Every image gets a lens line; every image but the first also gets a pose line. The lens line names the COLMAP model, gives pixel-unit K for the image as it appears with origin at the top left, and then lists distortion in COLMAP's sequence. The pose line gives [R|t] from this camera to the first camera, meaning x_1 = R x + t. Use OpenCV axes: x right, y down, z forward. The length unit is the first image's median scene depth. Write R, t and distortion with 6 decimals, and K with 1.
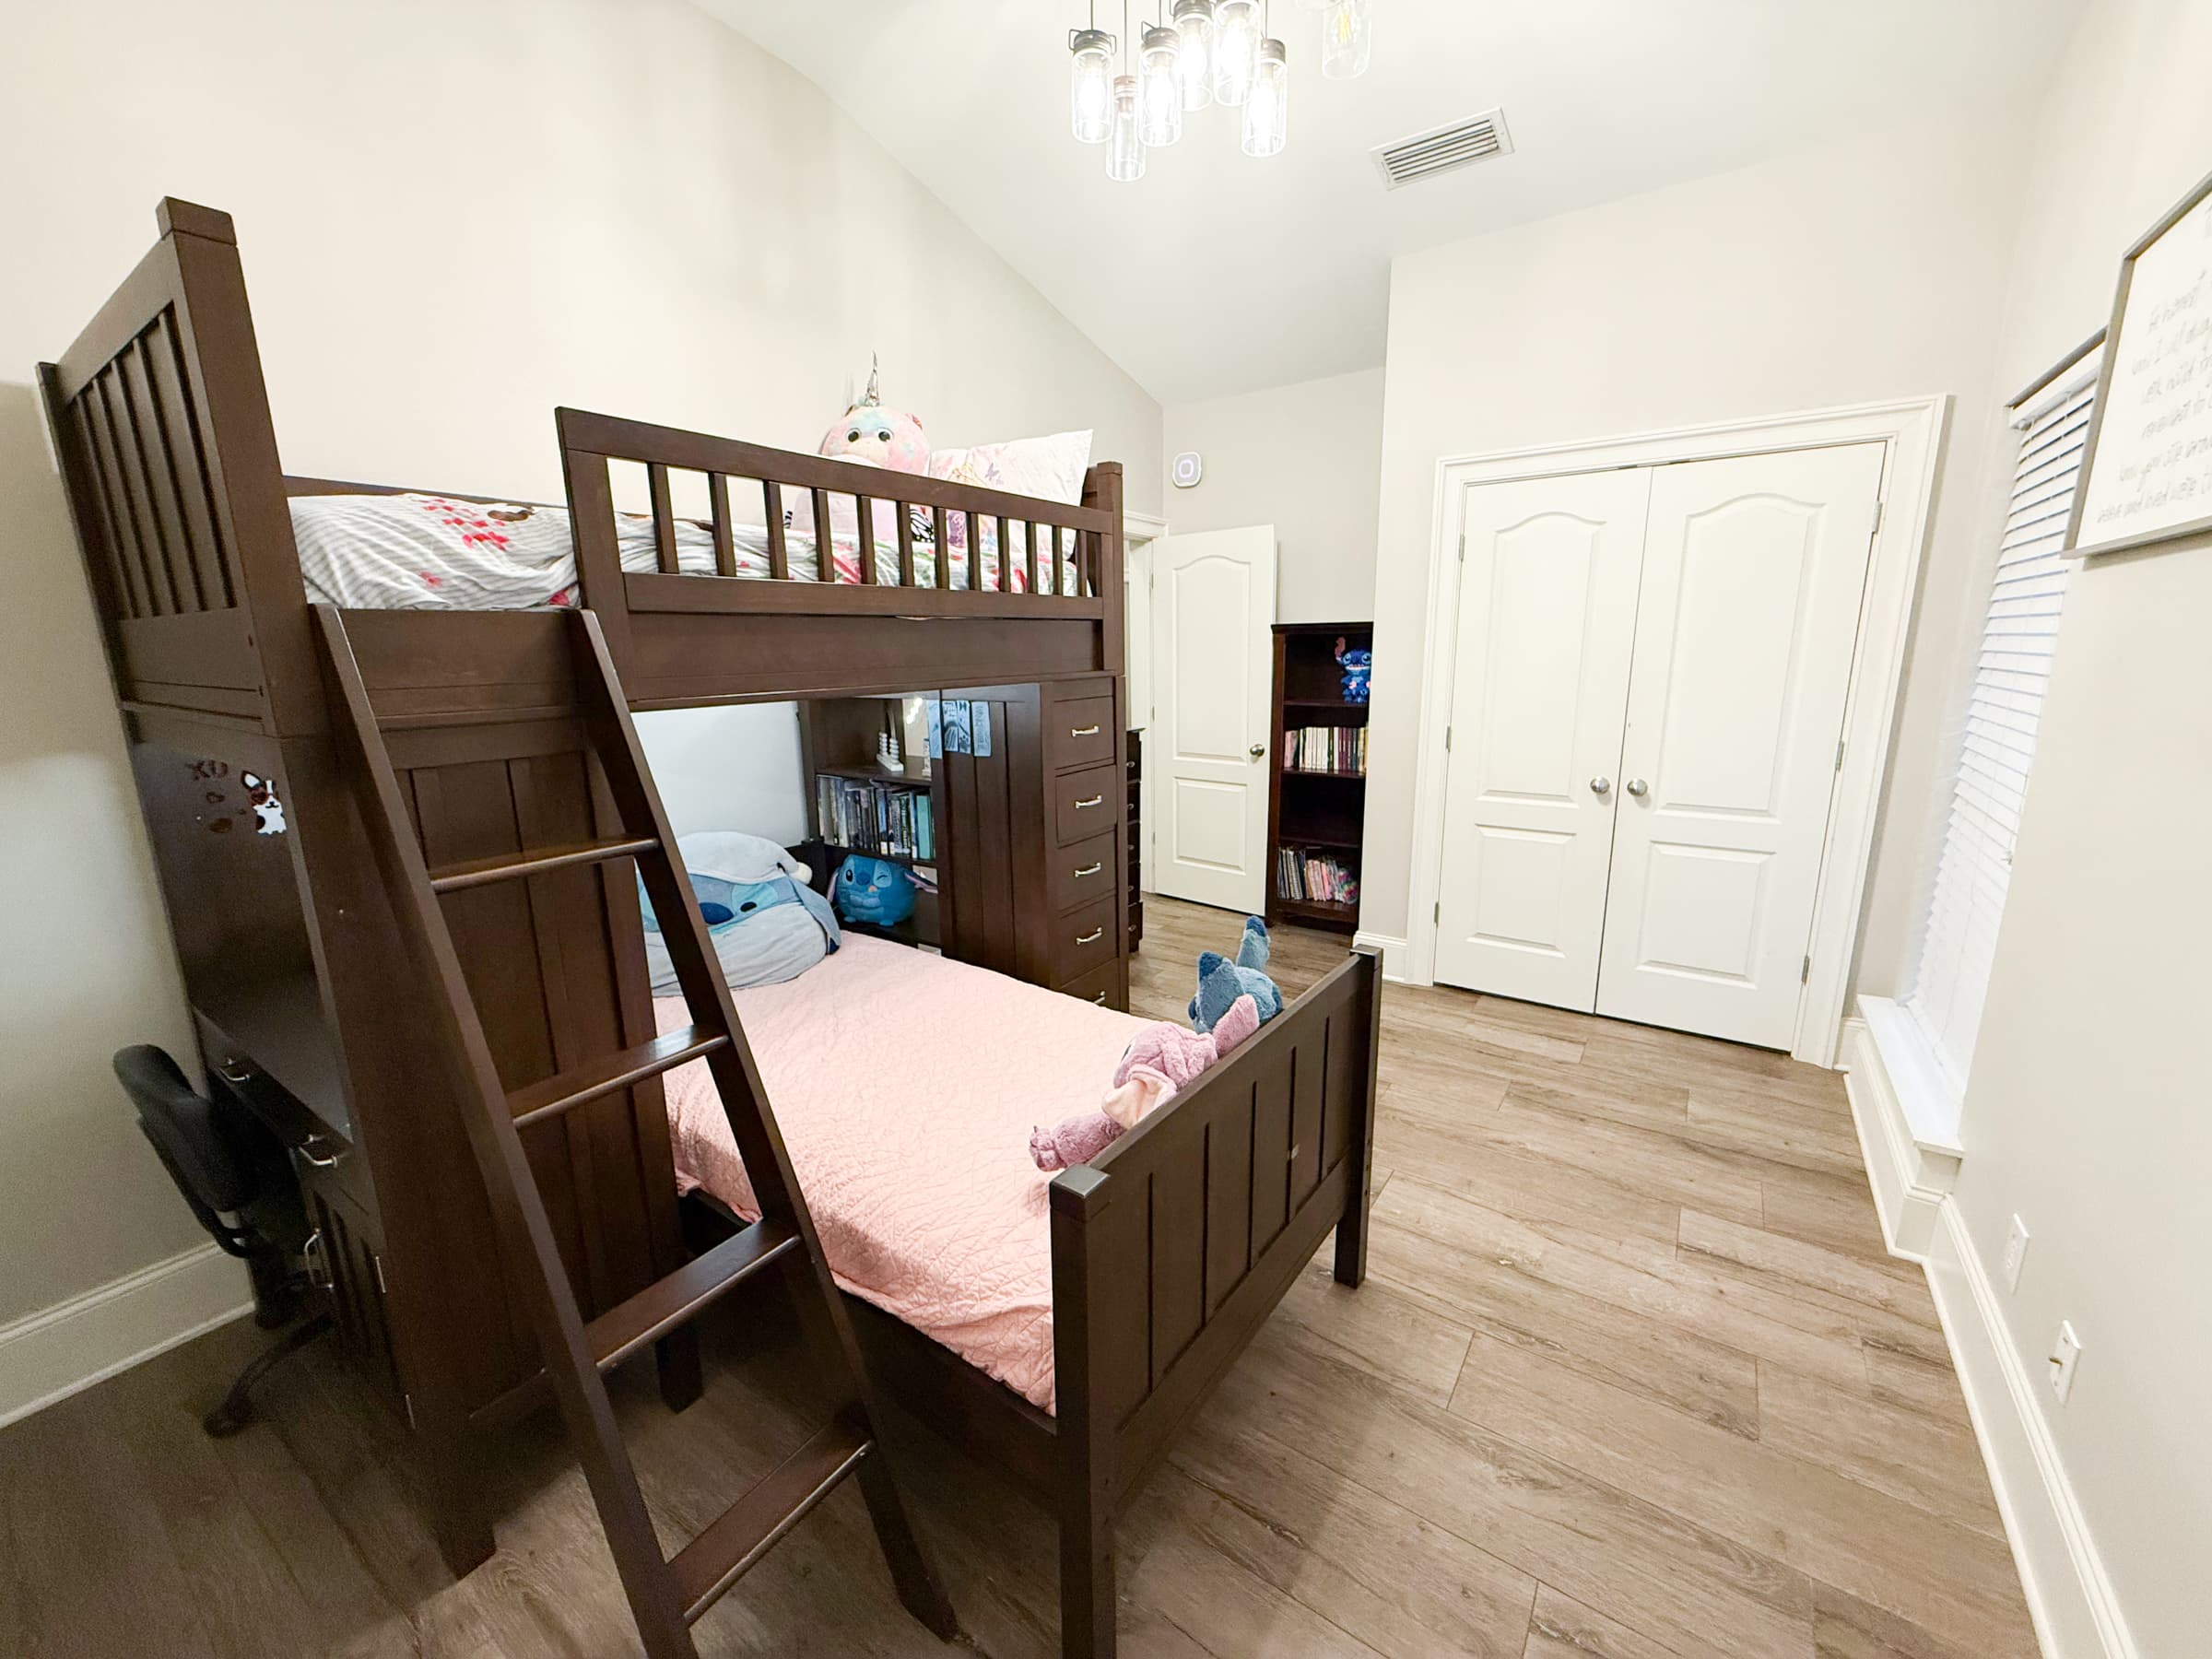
lens RADIAL K [[878.4, 0, 1099.7], [0, 878.4, 828.0], [0, 0, 1]] dist [-0.001570, 0.000025]
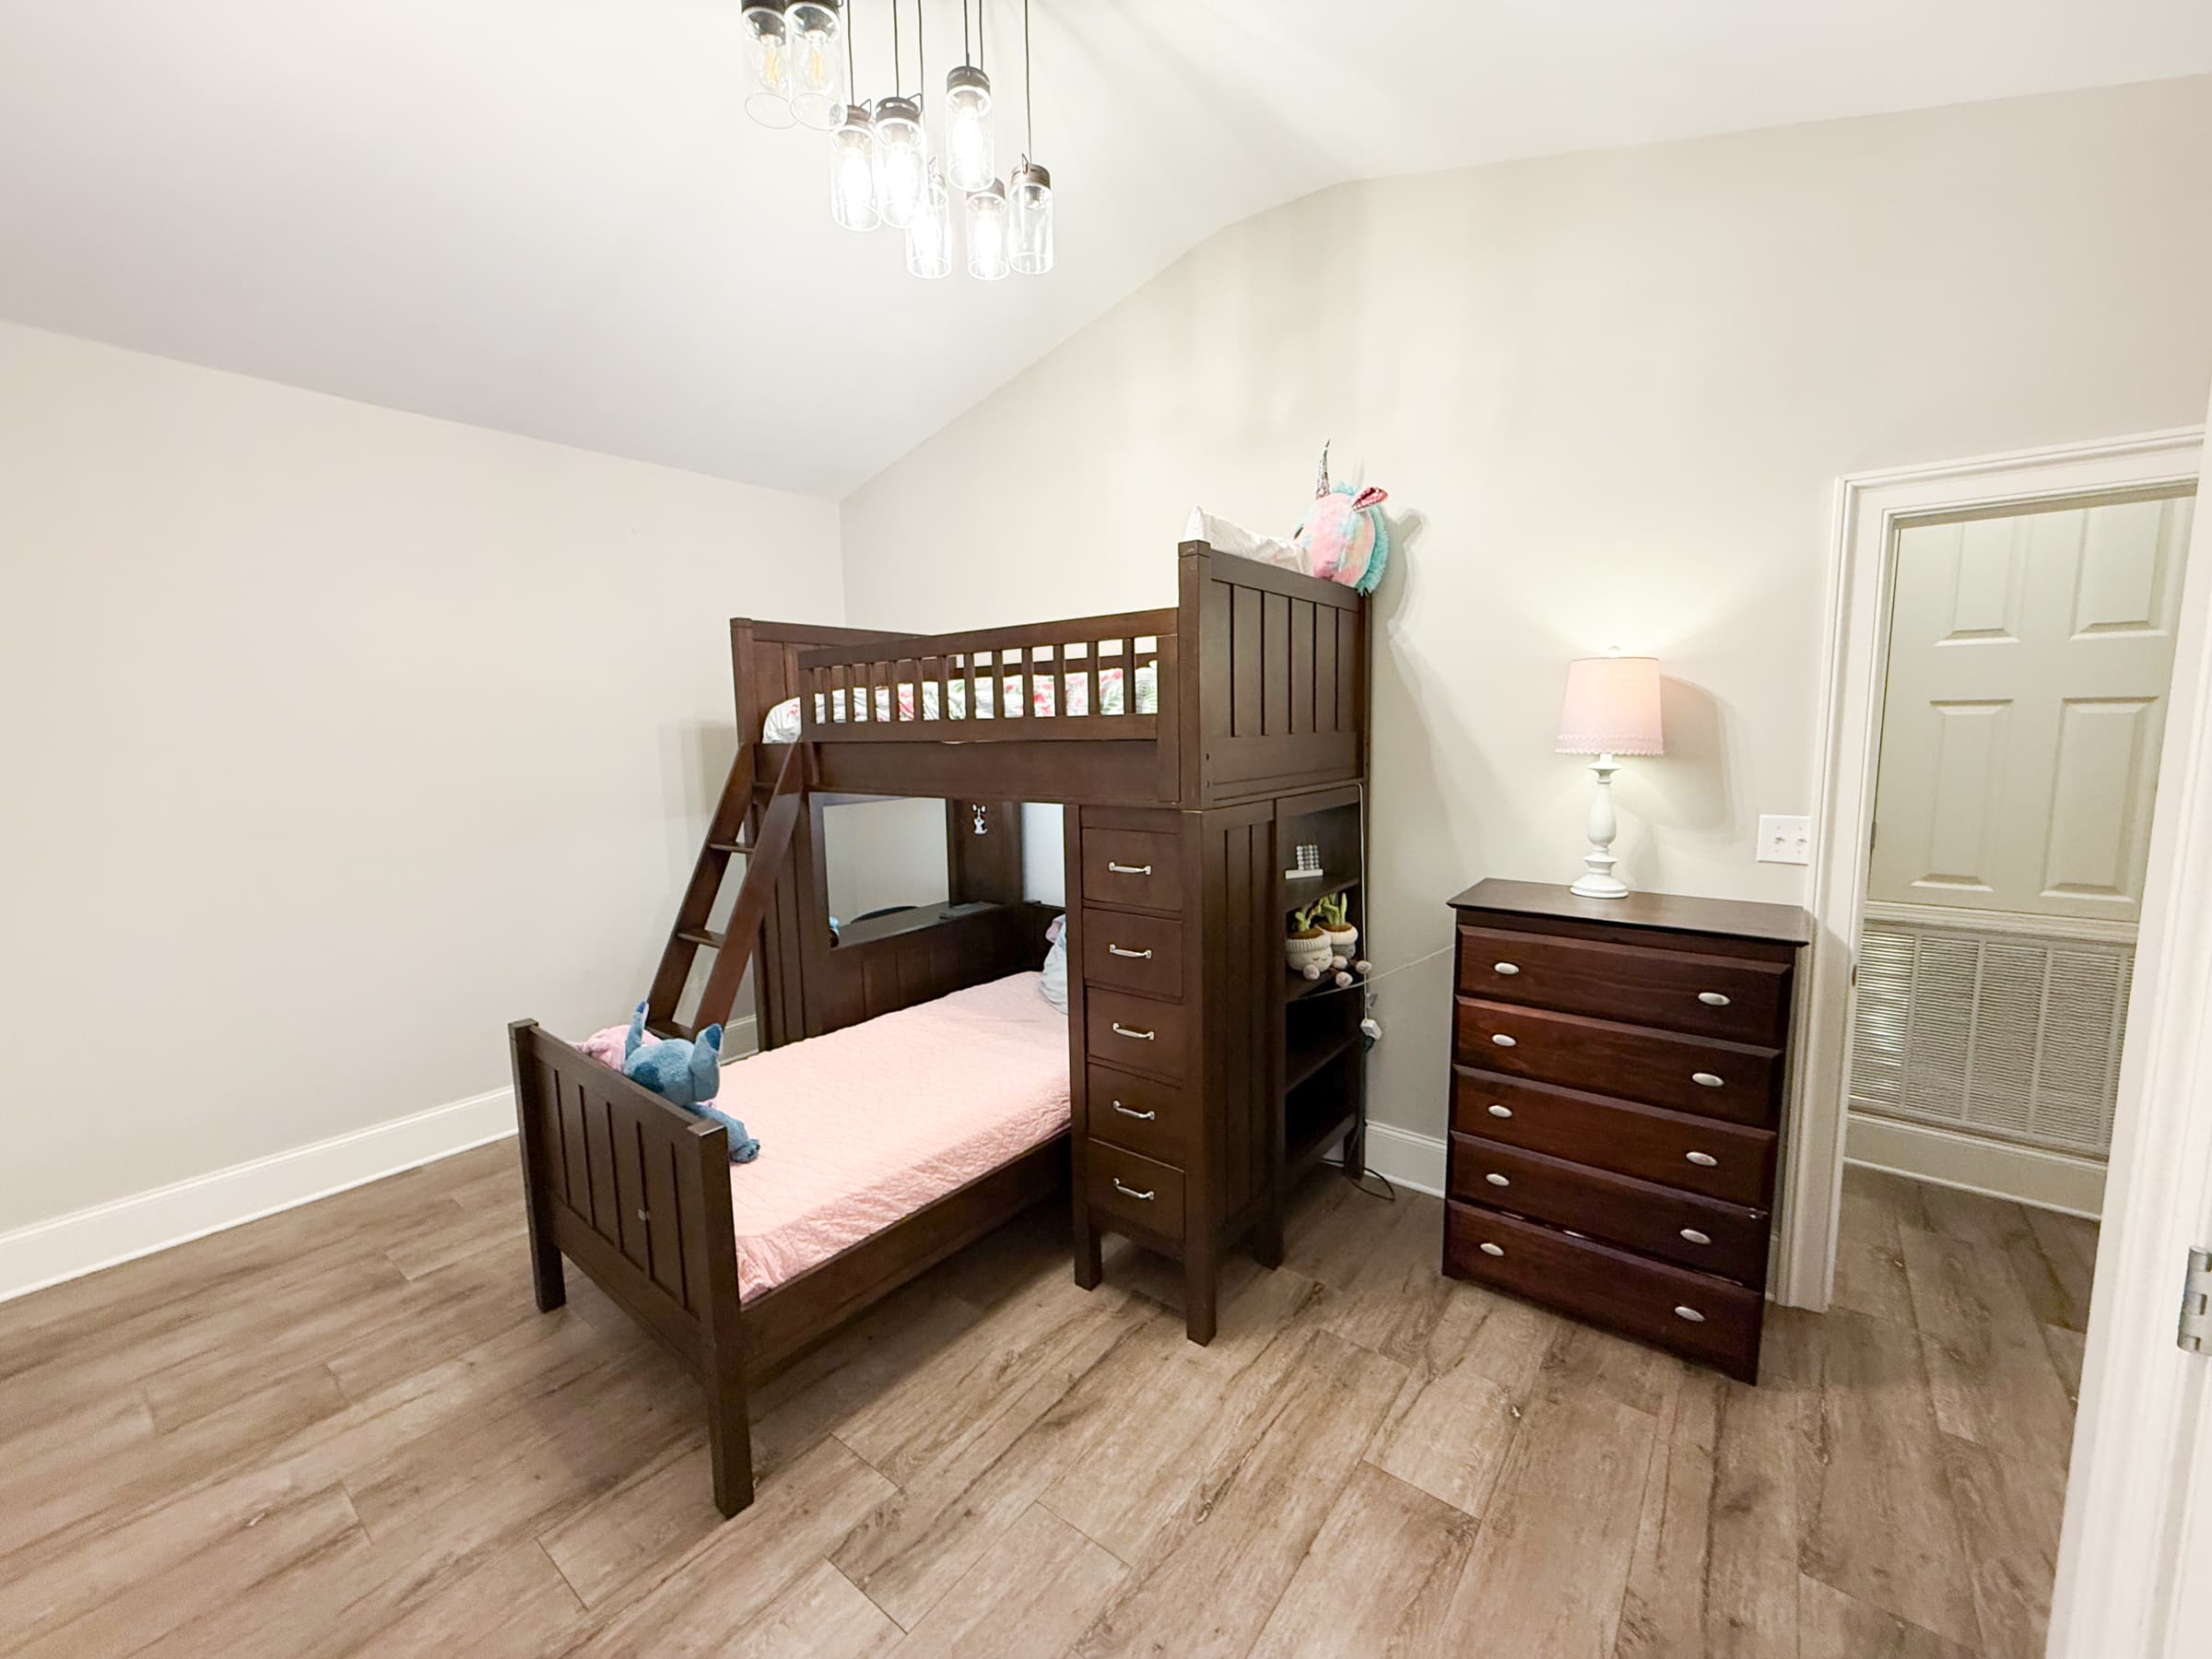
lens RADIAL K [[878.4, 0, 1099.7], [0, 878.4, 828.0], [0, 0, 1]] dist [-0.001570, 0.000025]
pose [[-0.056051, 0.133191, -0.989504, 1.168088], [-0.186990, 0.972126, 0.141444, -0.374744], [0.980761, 0.192955, -0.029584, 1.407508]]
